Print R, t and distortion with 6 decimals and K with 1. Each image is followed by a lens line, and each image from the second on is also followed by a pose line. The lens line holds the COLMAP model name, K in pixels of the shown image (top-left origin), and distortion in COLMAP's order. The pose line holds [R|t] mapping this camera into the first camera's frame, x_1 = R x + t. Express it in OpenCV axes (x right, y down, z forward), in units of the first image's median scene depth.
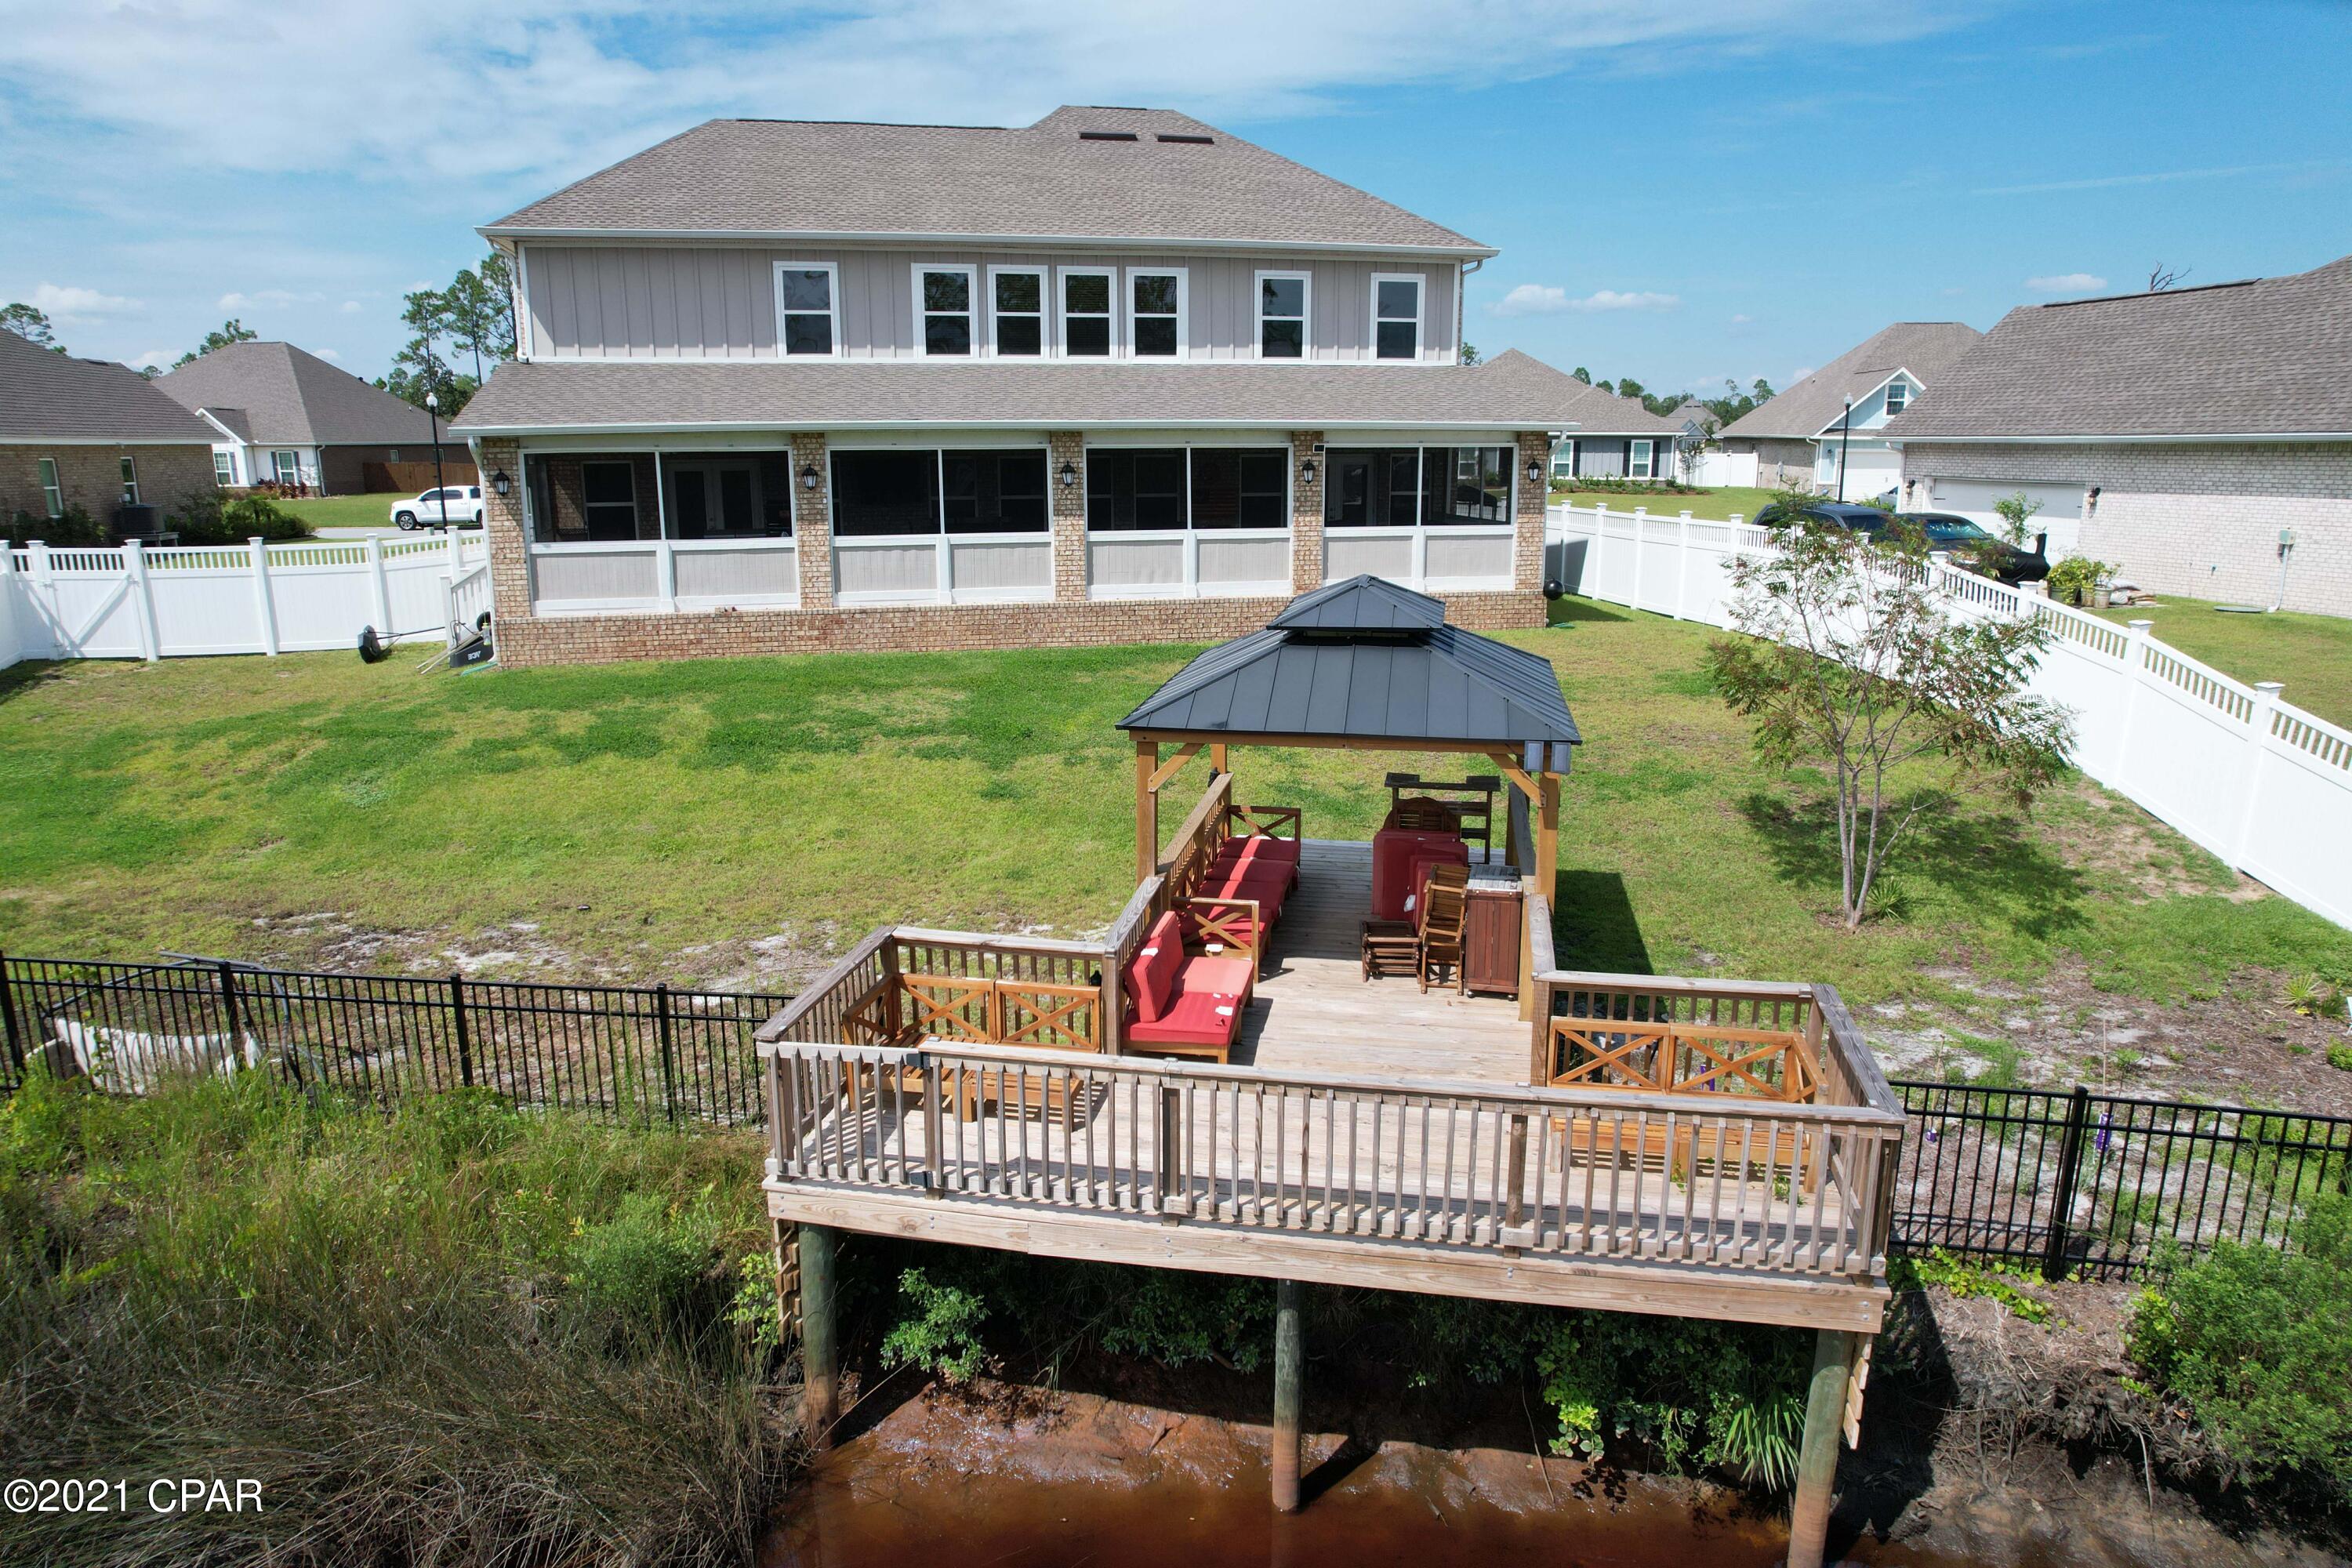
lens RADIAL K [[1505.2, 0, 1176.0], [0, 1505.2, 784.0], [0, 0, 1]] dist [-0.090688, 0.083084]
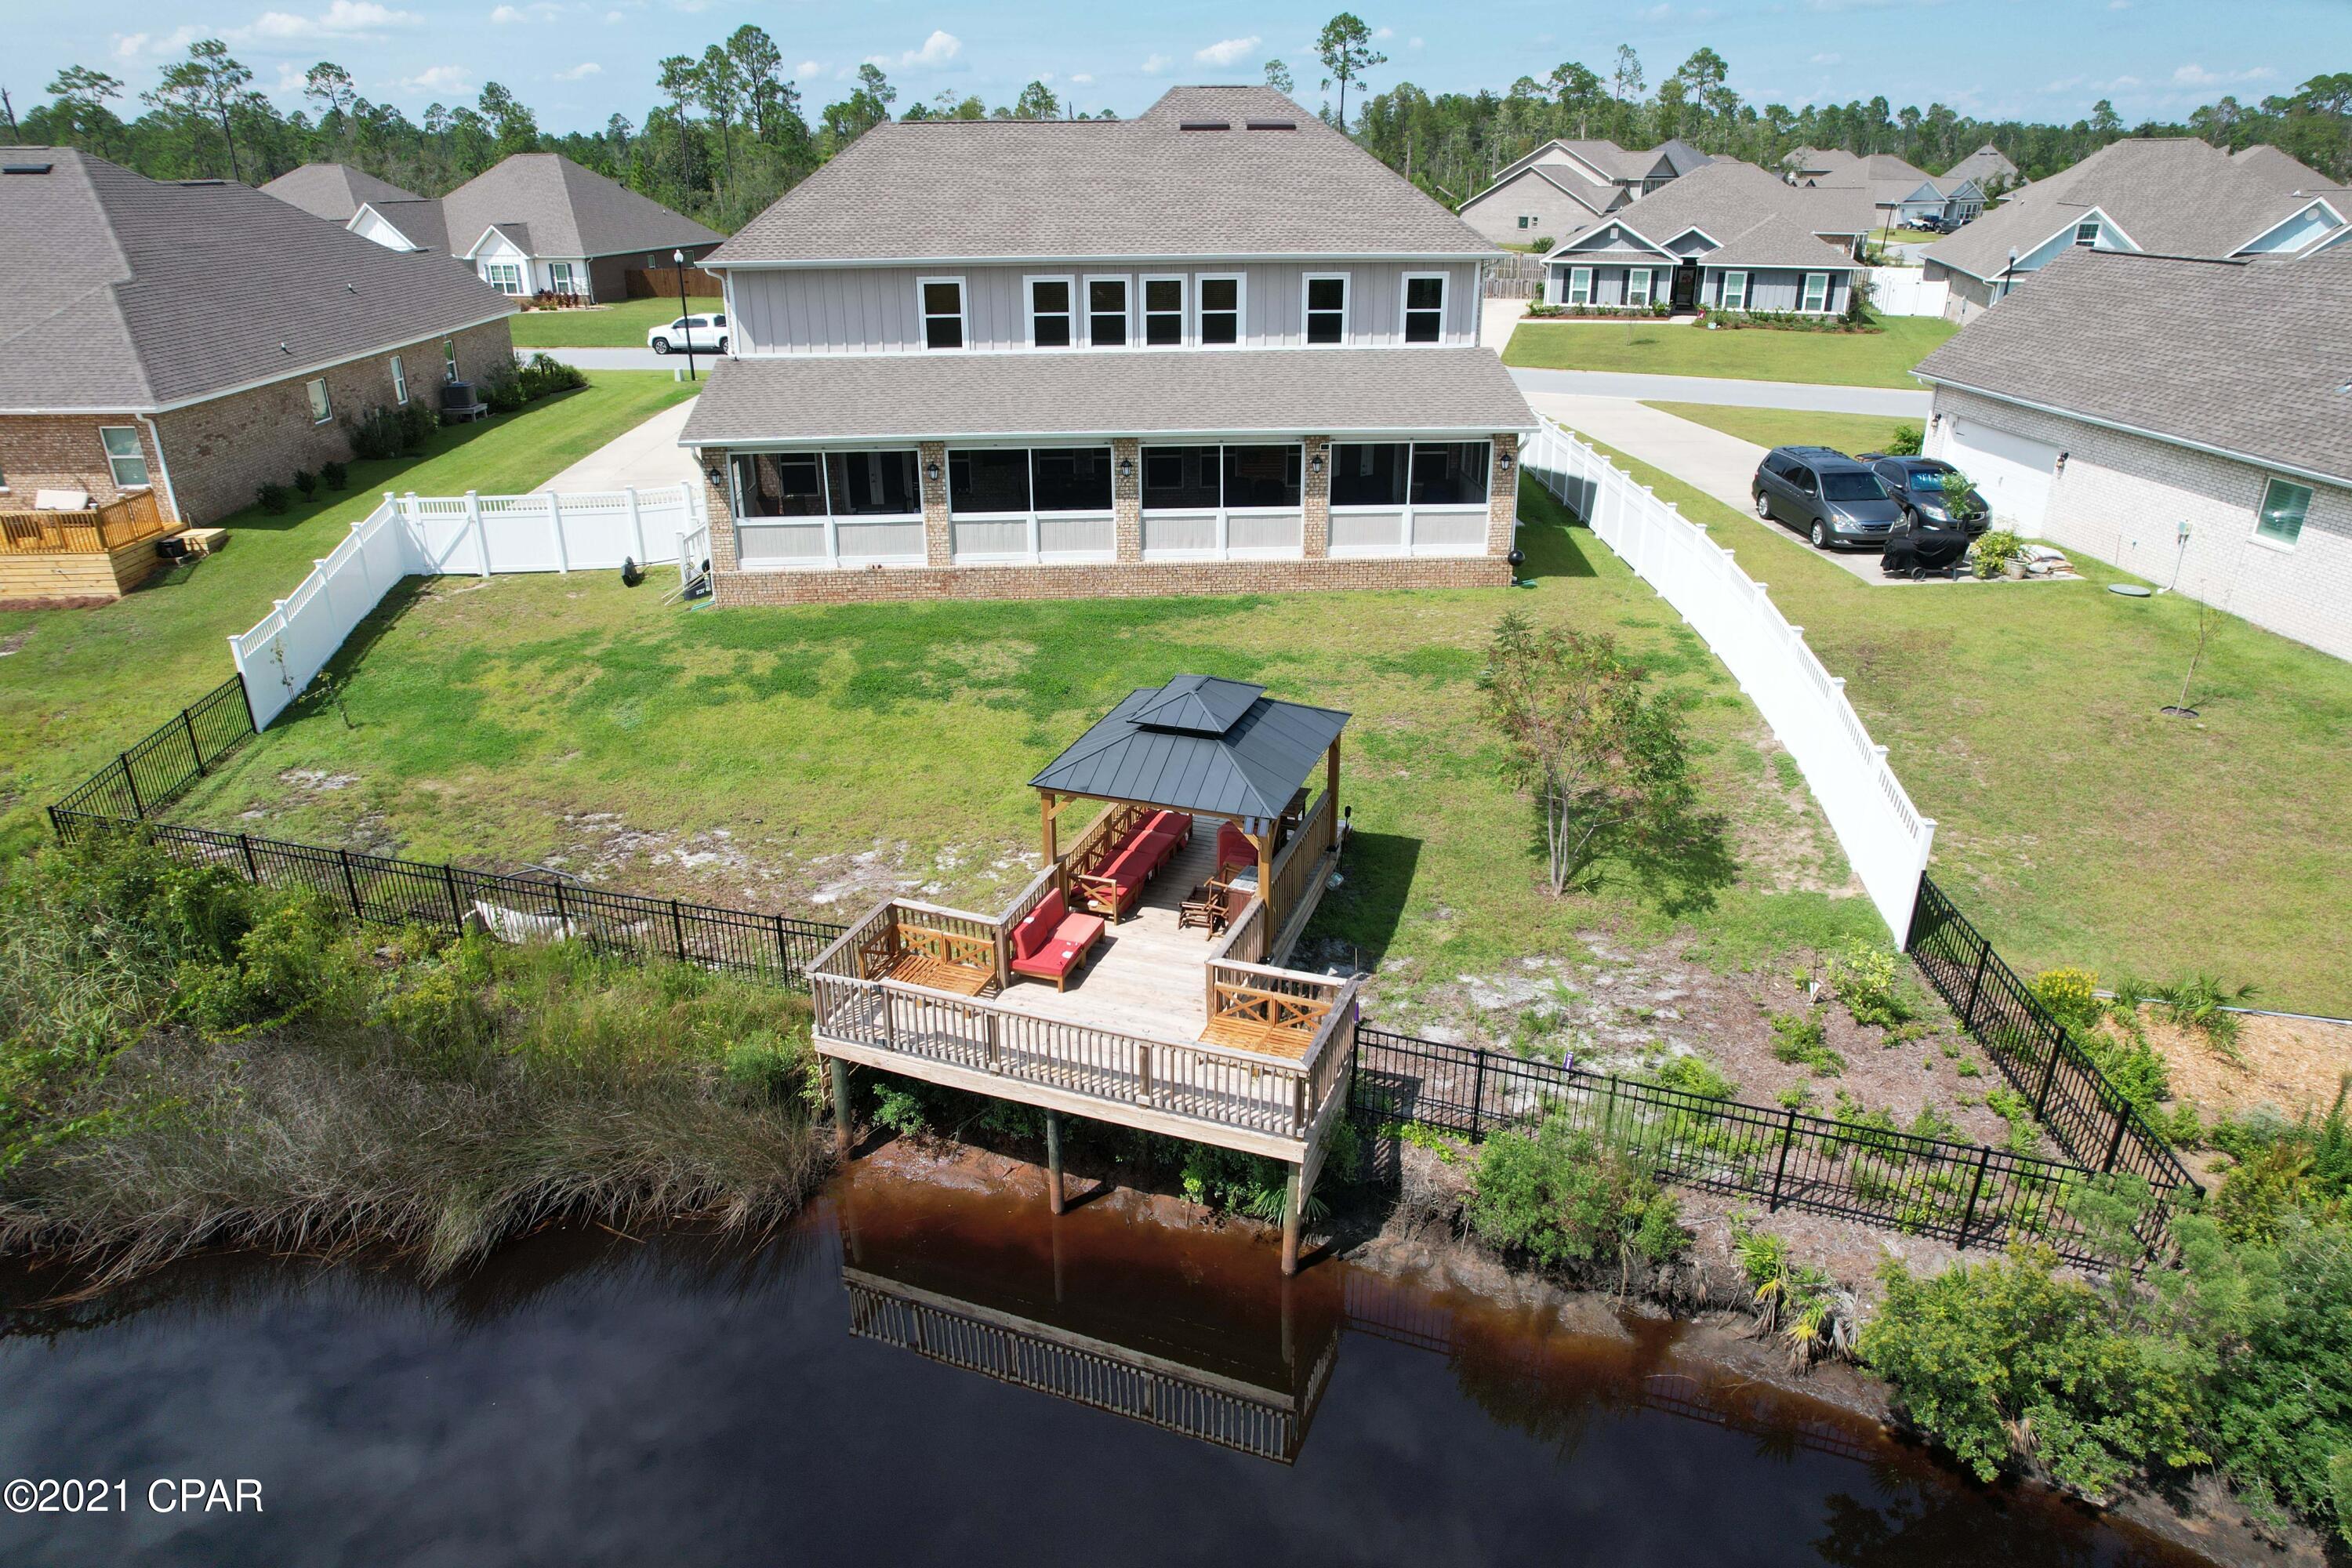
lens RADIAL K [[1505.2, 0, 1176.0], [0, 1505.2, 784.0], [0, 0, 1]] dist [-0.090688, 0.083084]
pose [[0.986782, 0.060532, -0.150324, 0.210500], [-0.033985, 0.984289, 0.173262, -0.185684], [0.158450, -0.165863, 0.973336, -0.360205]]
